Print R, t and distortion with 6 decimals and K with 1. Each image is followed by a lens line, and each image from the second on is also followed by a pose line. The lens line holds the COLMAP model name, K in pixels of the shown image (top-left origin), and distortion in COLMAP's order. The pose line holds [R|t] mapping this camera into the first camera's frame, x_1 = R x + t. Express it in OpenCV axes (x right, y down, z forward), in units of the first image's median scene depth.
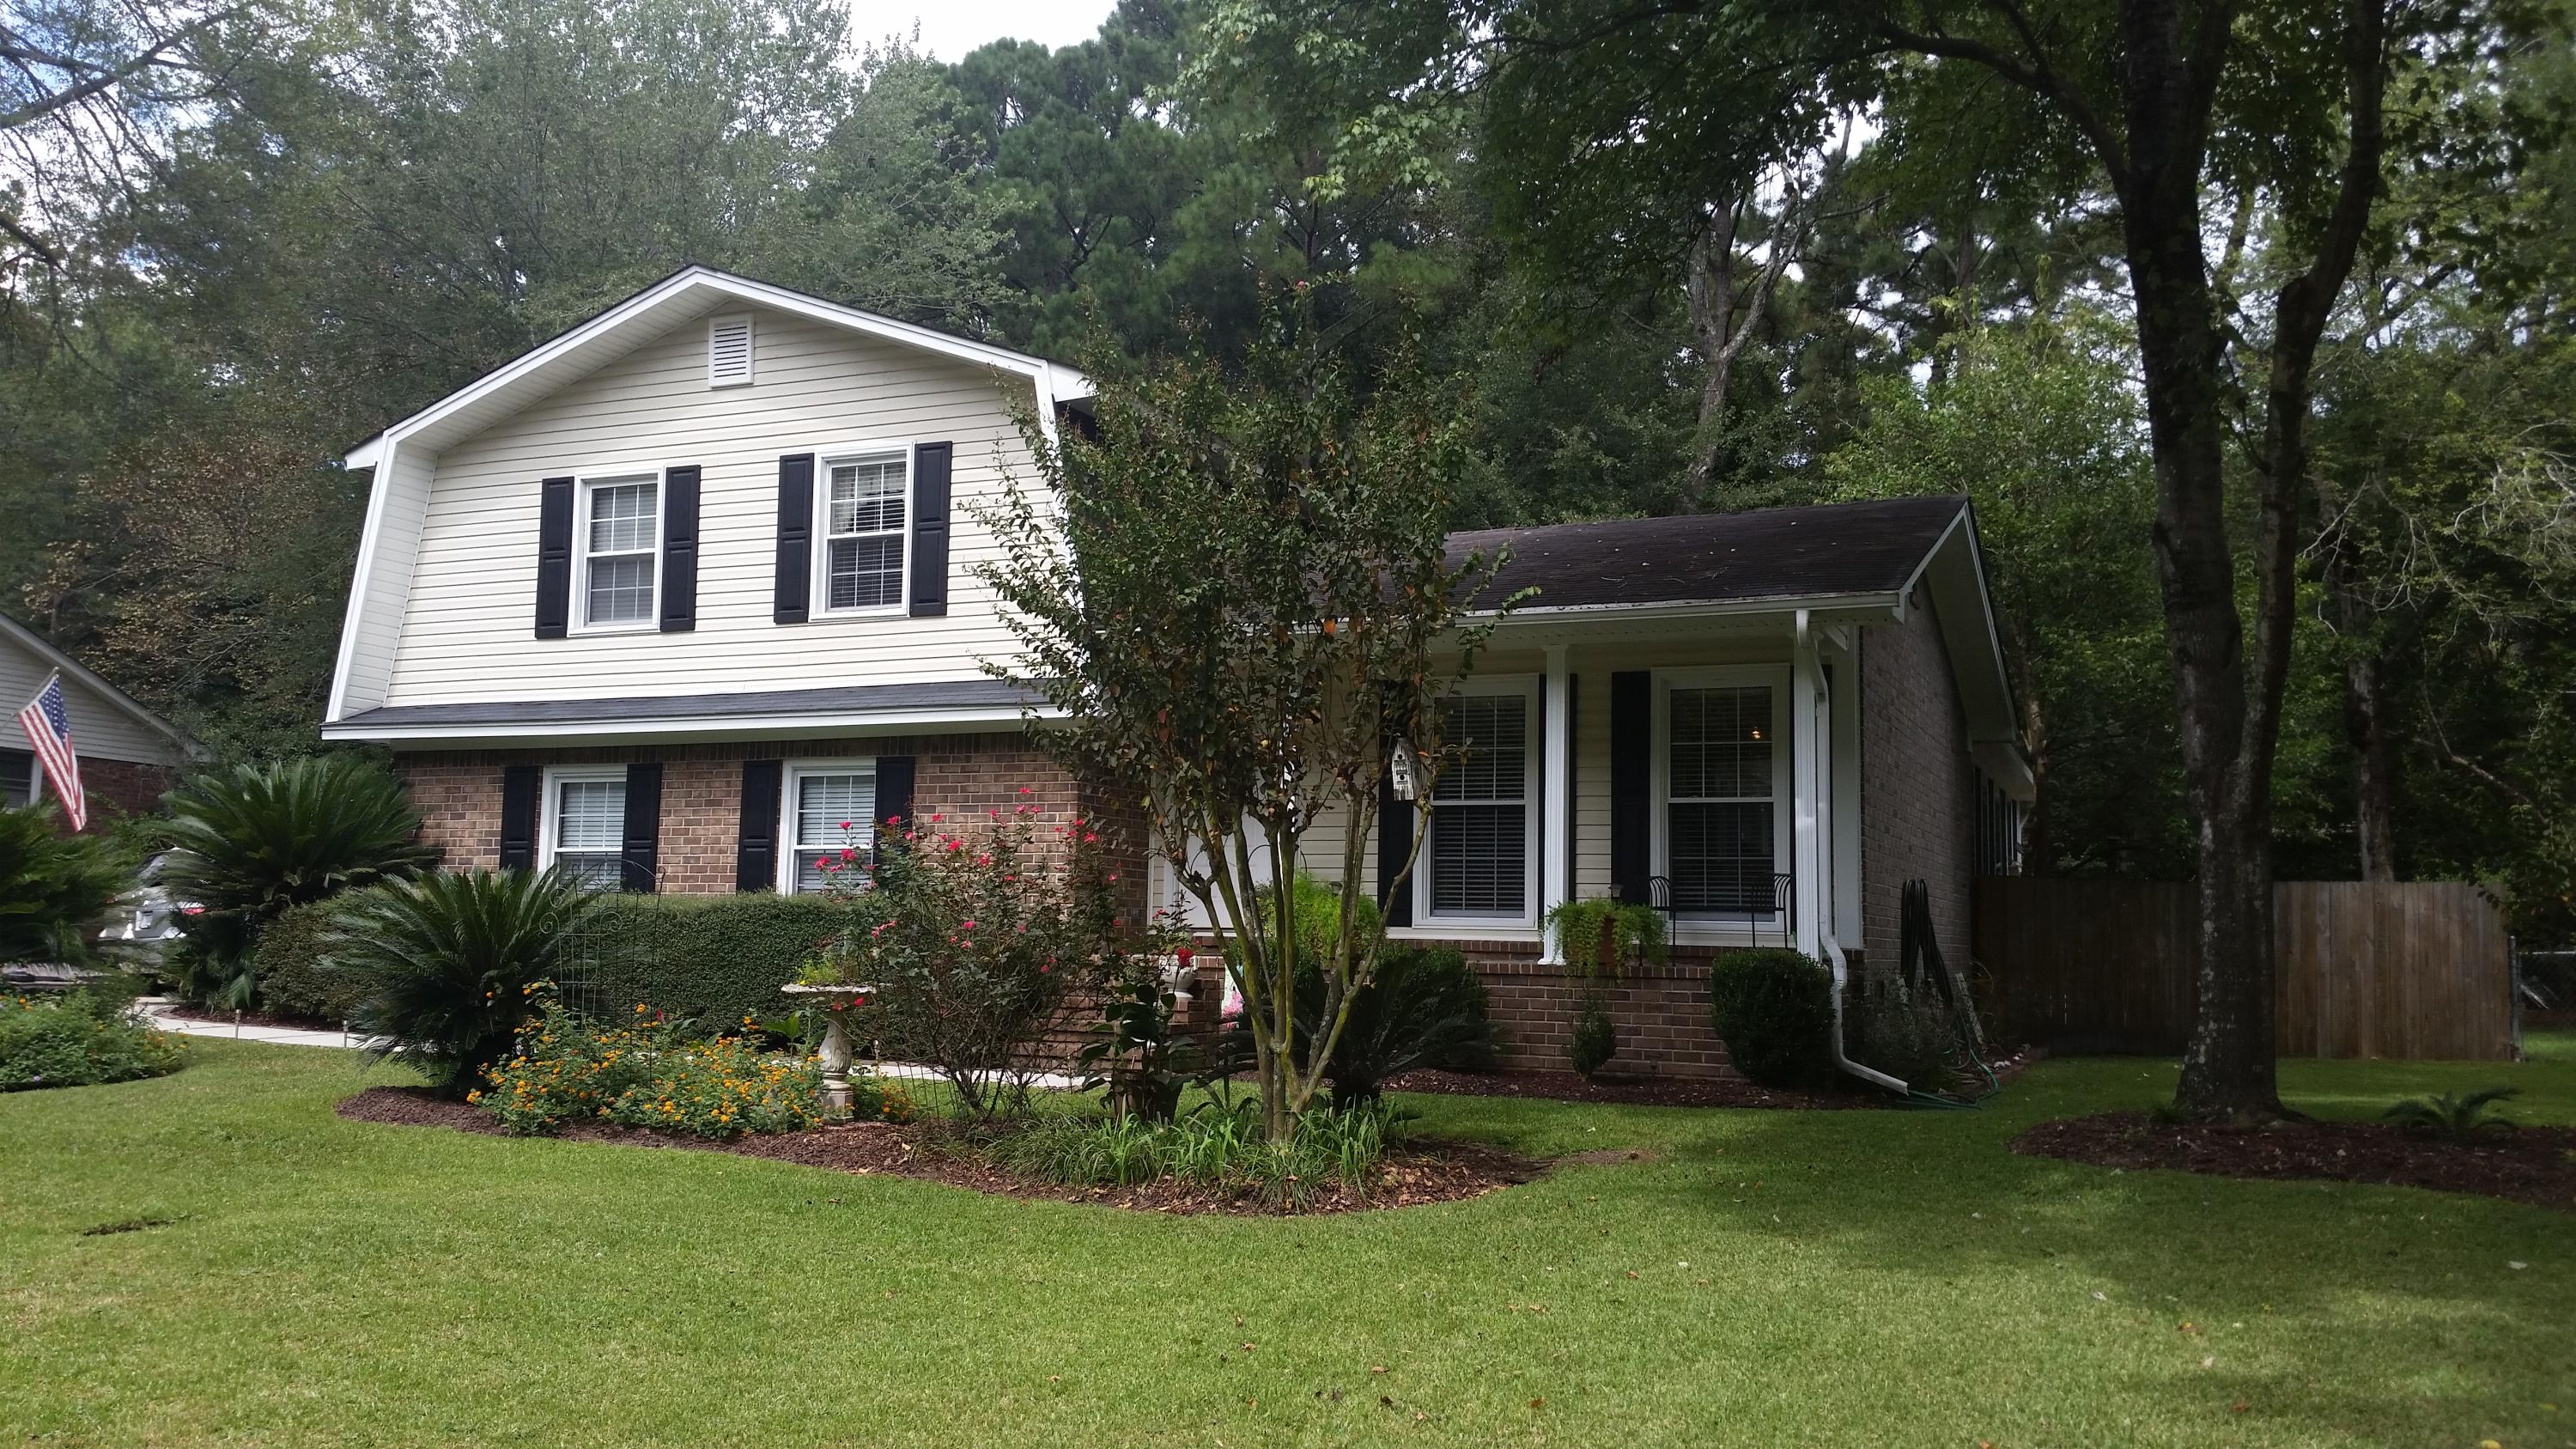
lens RADIAL K [[2115.9, 0, 1288.0], [0, 2115.9, 724.5], [0, 0, 1]] dist [0.136635, -0.225143]
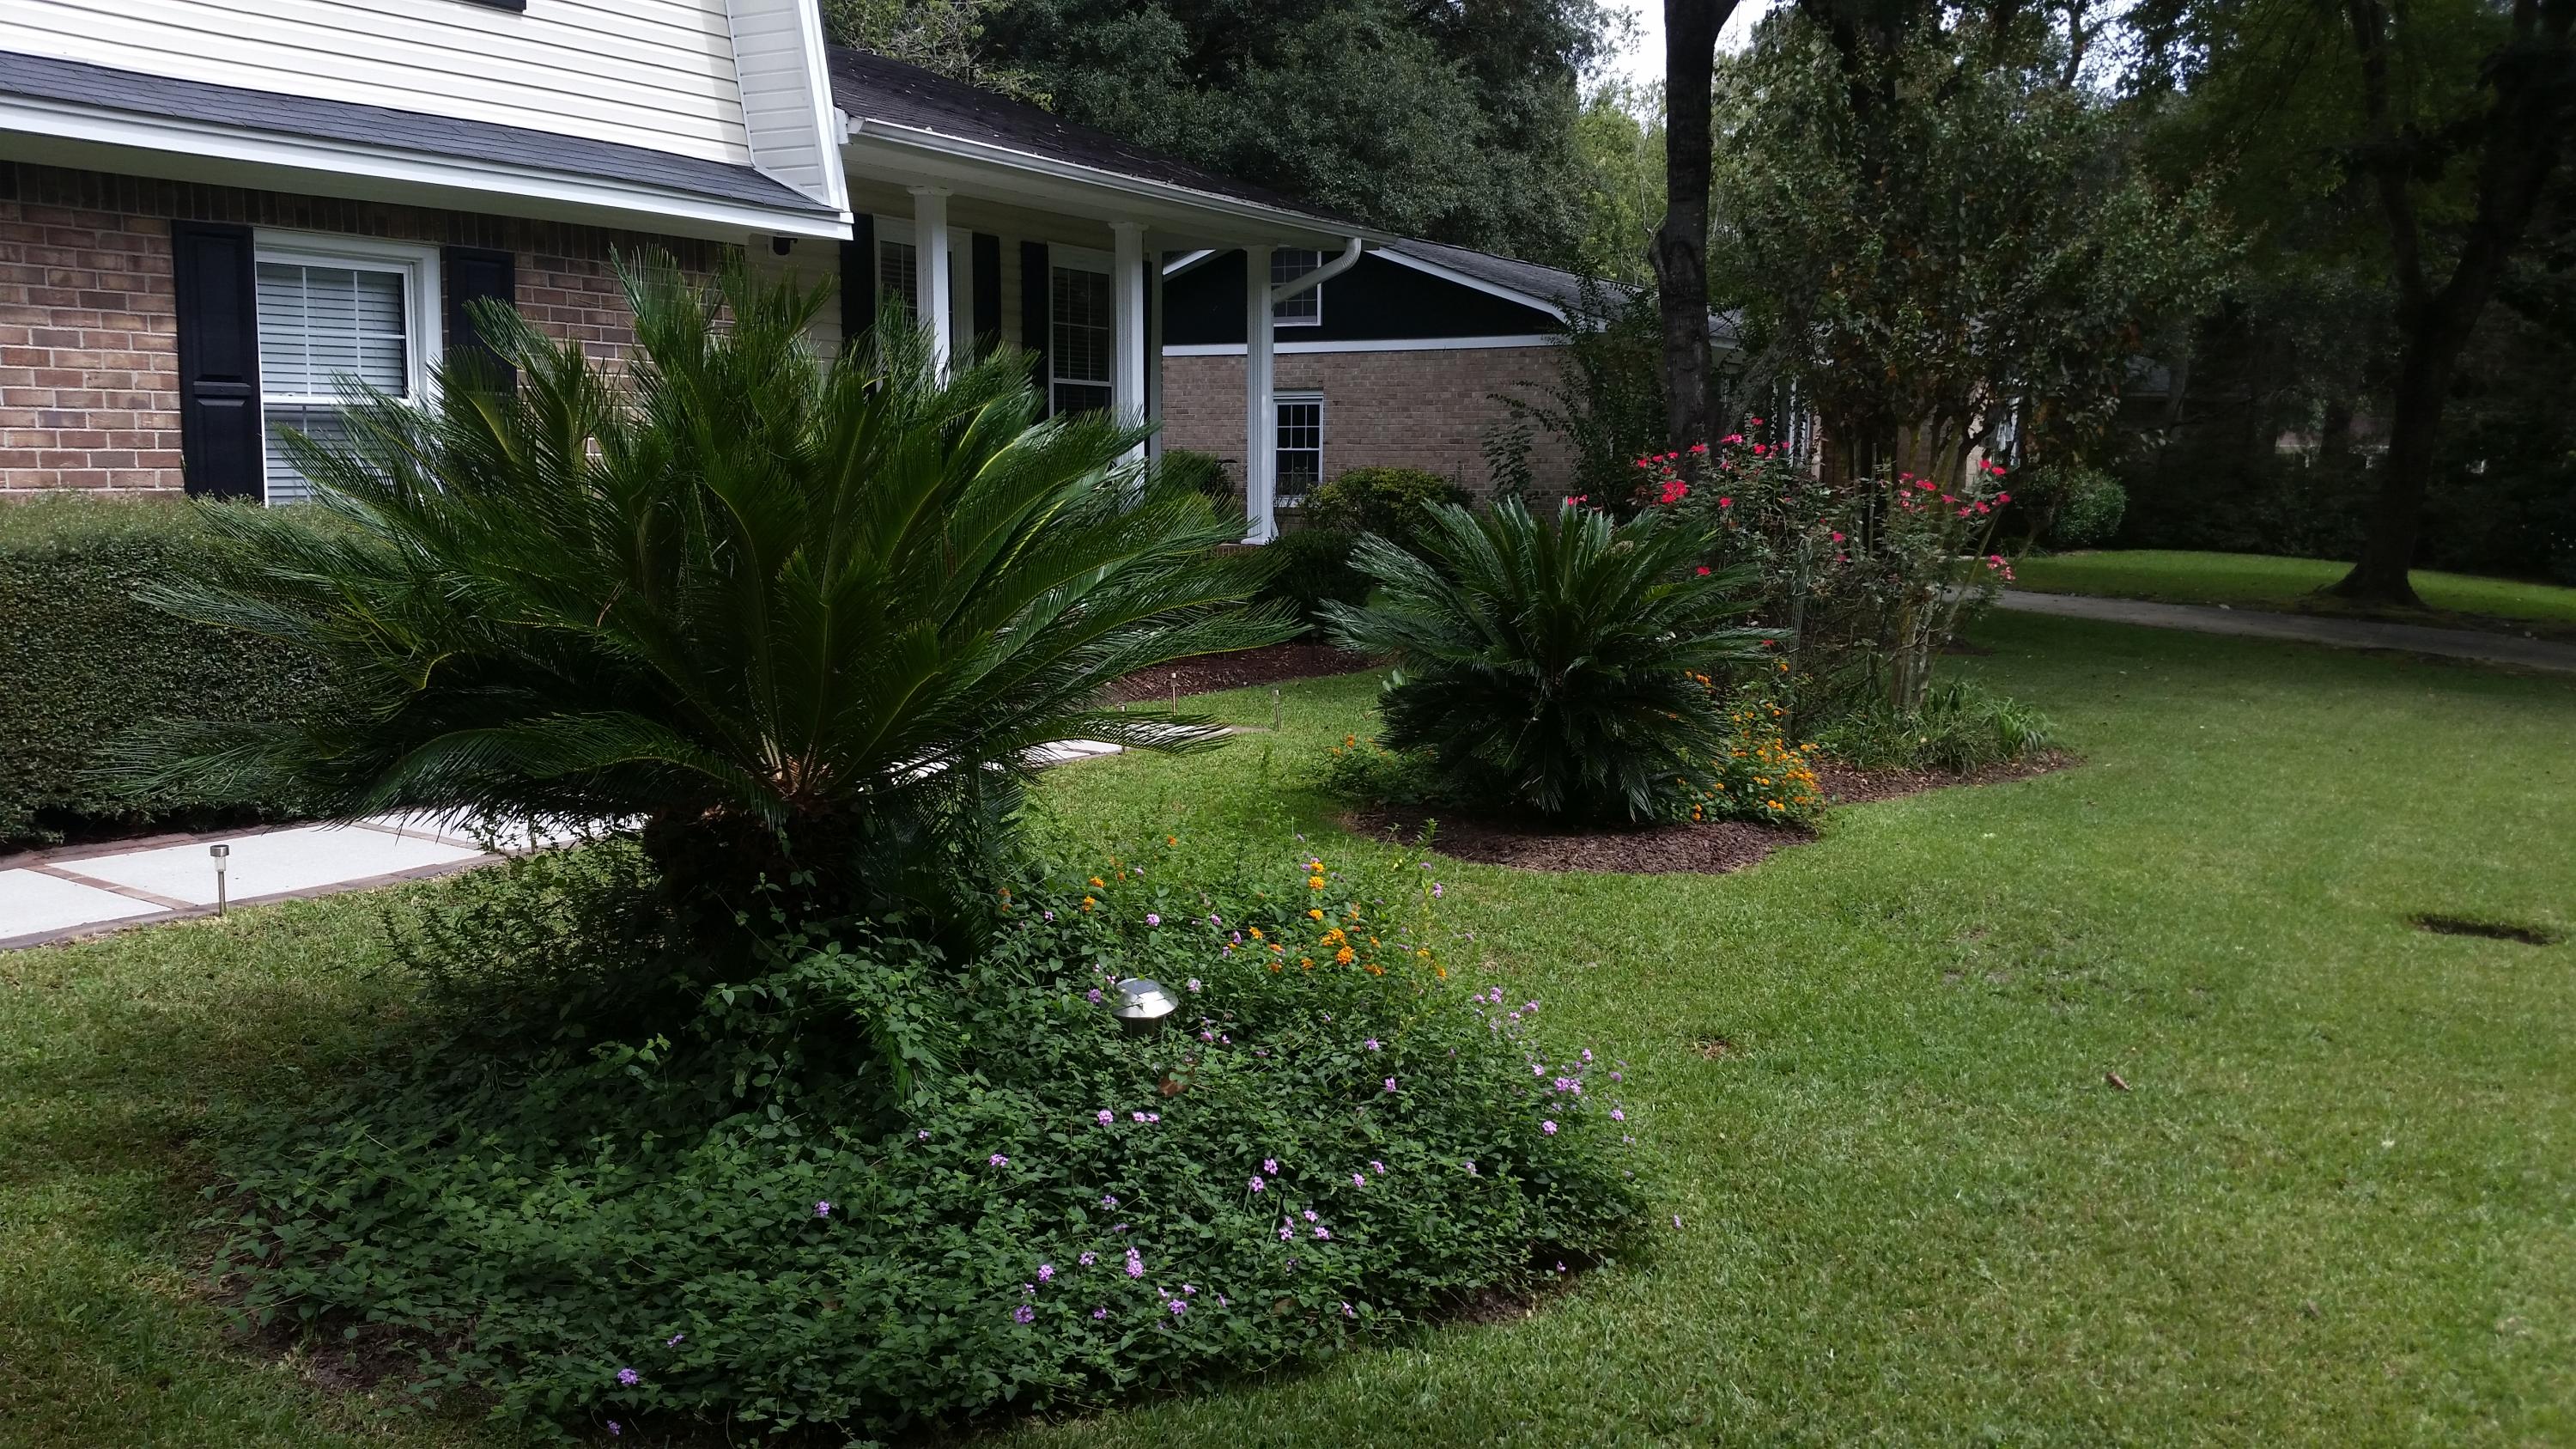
lens RADIAL K [[2115.9, 0, 1288.0], [0, 2115.9, 724.5], [0, 0, 1]] dist [0.136635, -0.225143]
pose [[0.107300, -0.142994, 0.983890, -0.728494], [-0.107194, 0.982171, 0.154434, 0.026824], [-0.988431, -0.122038, 0.090059, 0.681527]]
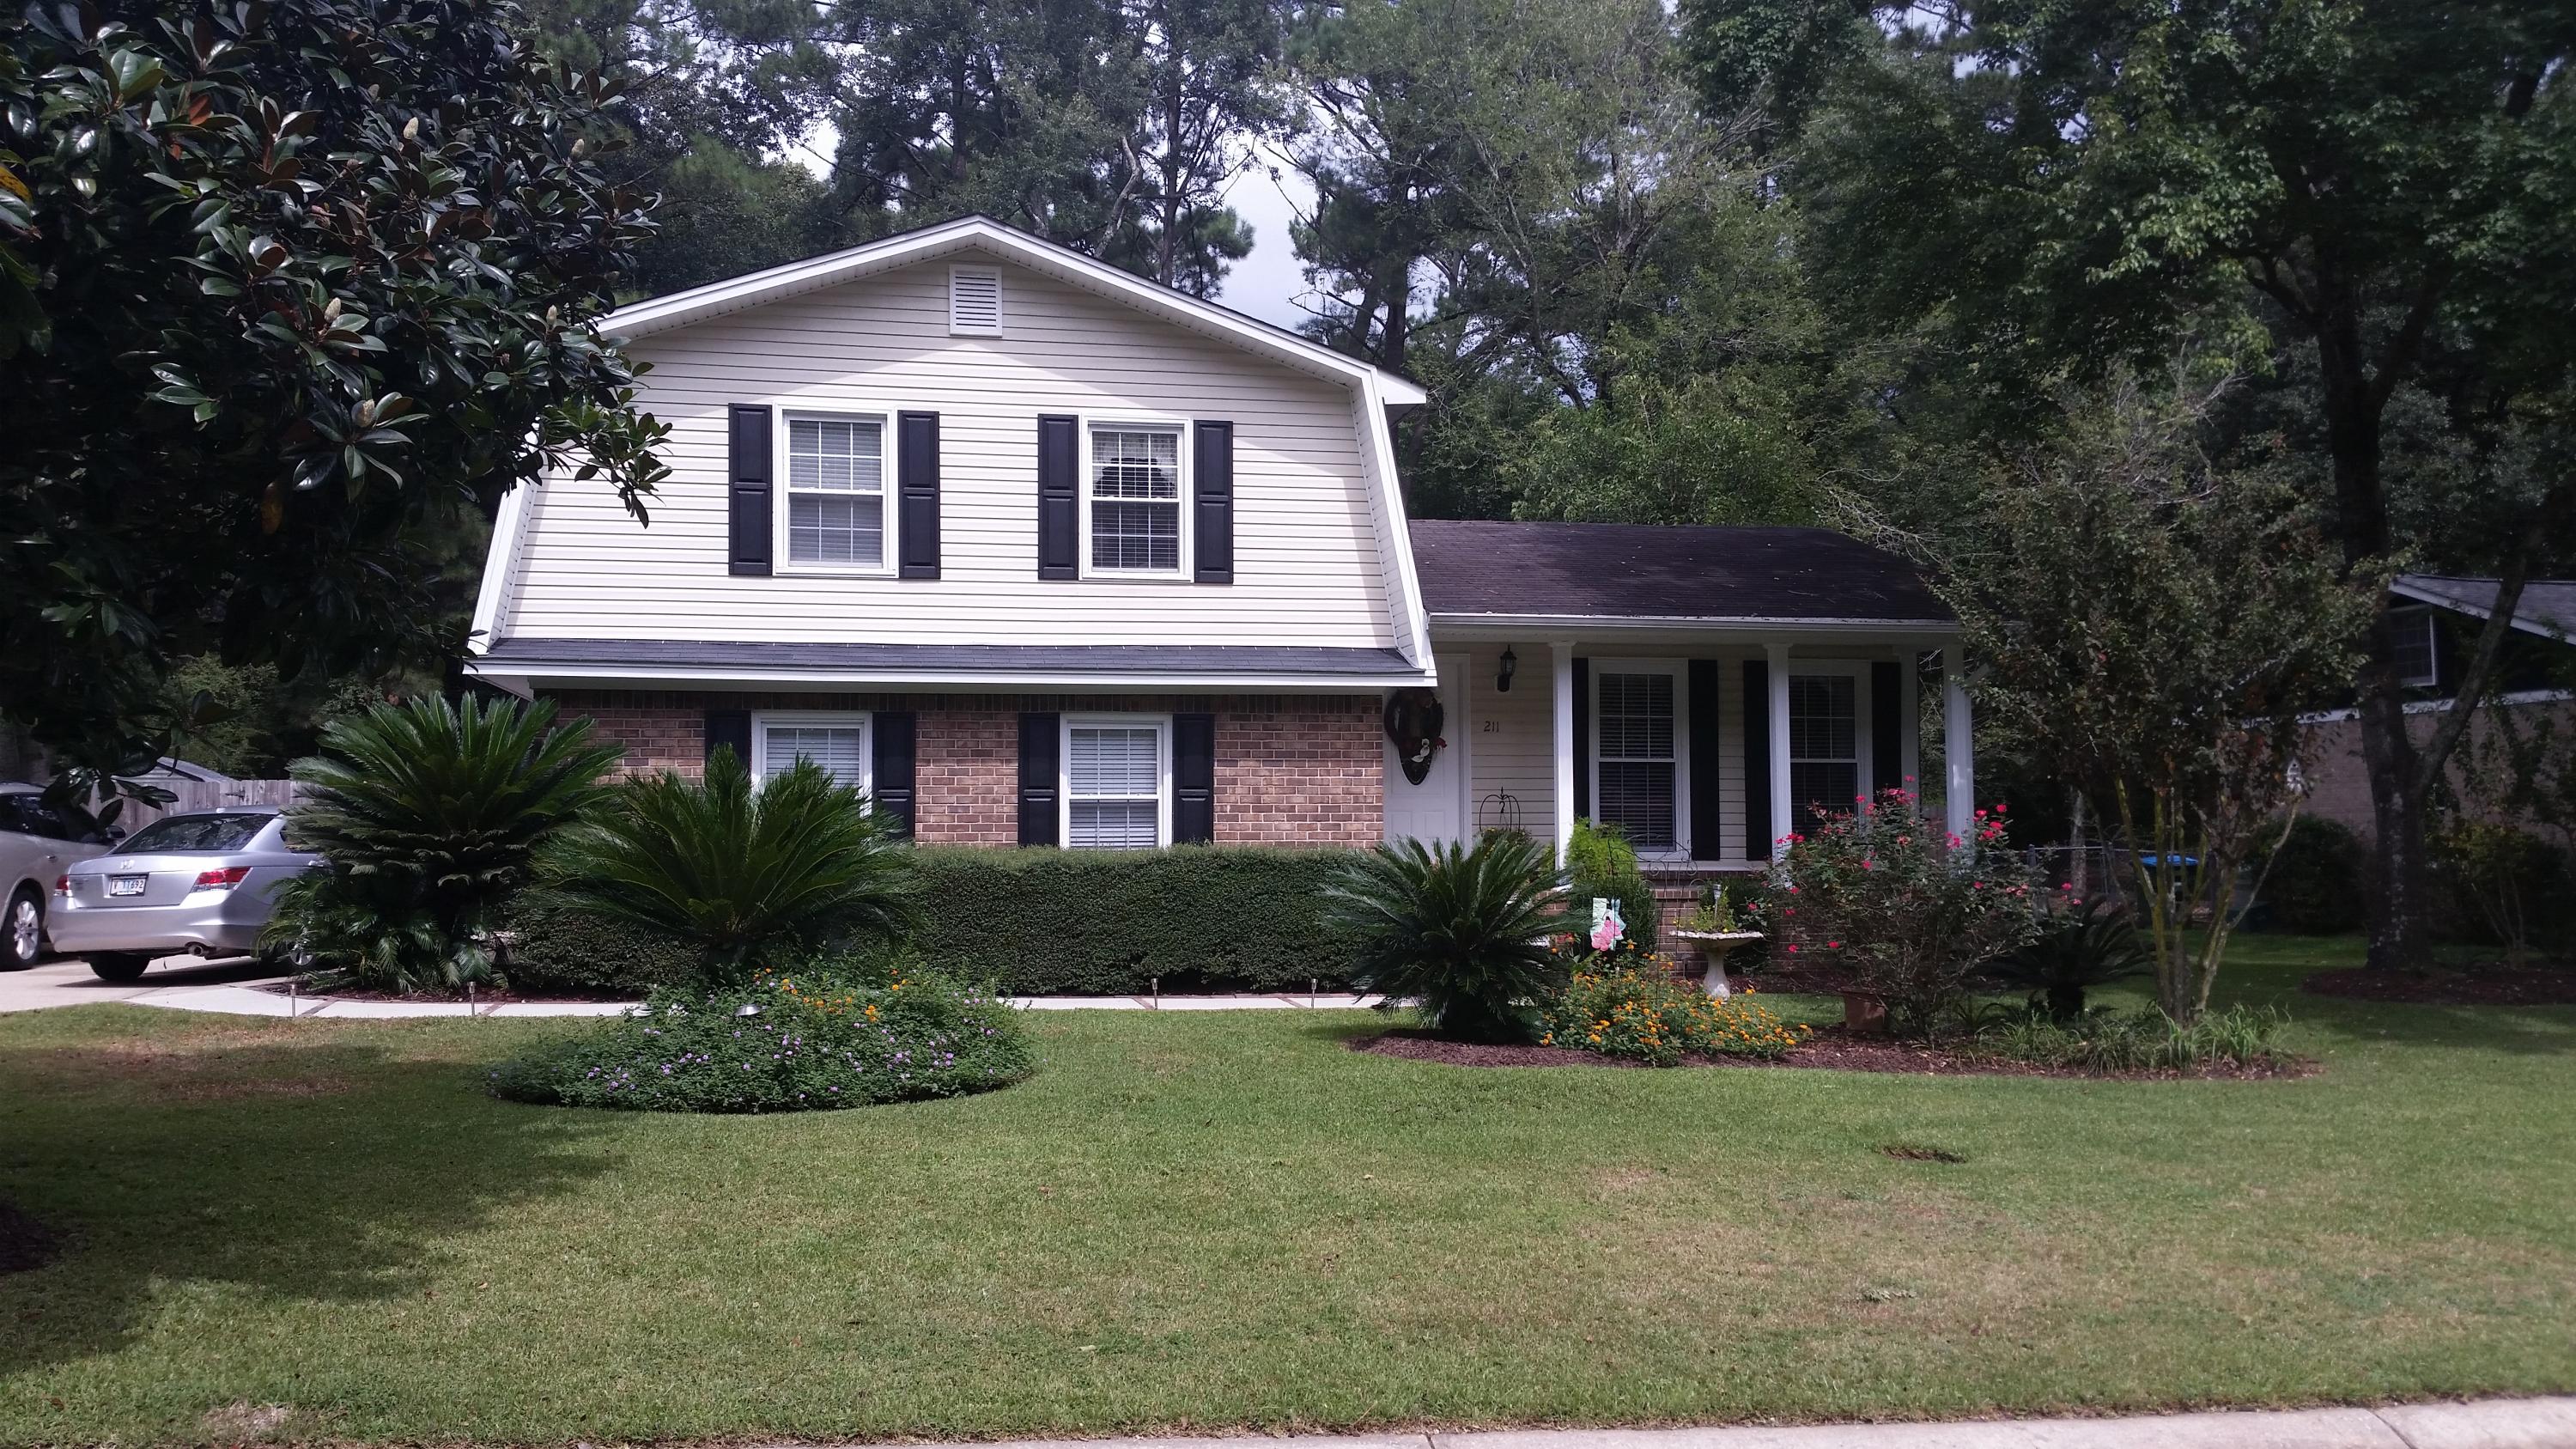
lens RADIAL K [[2115.9, 0, 1288.0], [0, 2115.9, 724.5], [0, 0, 1]] dist [0.136635, -0.225143]
pose [[0.811275, 0.009794, 0.584583, -0.739657], [-0.041737, 0.998279, 0.041197, -0.024501], [-0.583173, -0.057821, 0.810287, 0.098854]]
